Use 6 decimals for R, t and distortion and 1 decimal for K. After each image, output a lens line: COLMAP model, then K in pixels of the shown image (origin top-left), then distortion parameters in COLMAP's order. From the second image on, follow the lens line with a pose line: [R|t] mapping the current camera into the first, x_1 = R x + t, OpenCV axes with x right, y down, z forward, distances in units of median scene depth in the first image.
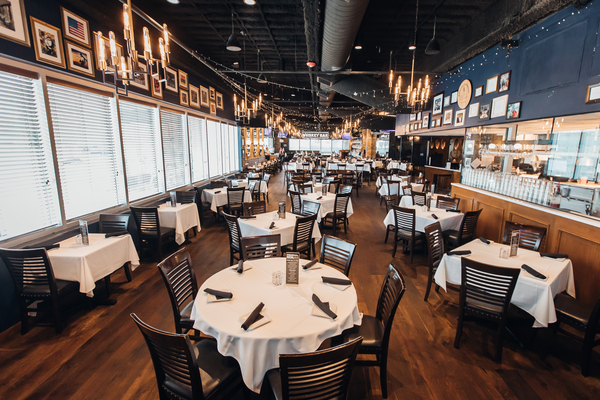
lens RADIAL K [[294.7, 0, 300.0], [0, 294.7, 200.0], [0, 0, 1]] dist [-0.003297, -0.000176]
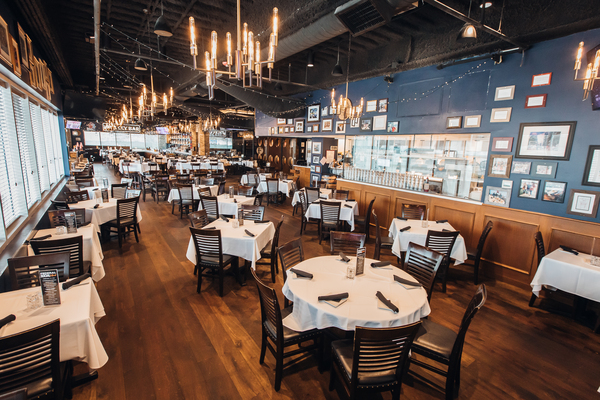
lens RADIAL K [[294.7, 0, 300.0], [0, 294.7, 200.0], [0, 0, 1]] dist [-0.003297, -0.000176]
pose [[0.800330, -0.095658, 0.591879, -0.464911], [0.086091, 0.995295, 0.044446, -0.044396], [-0.593346, 0.015384, 0.804800, 0.099695]]
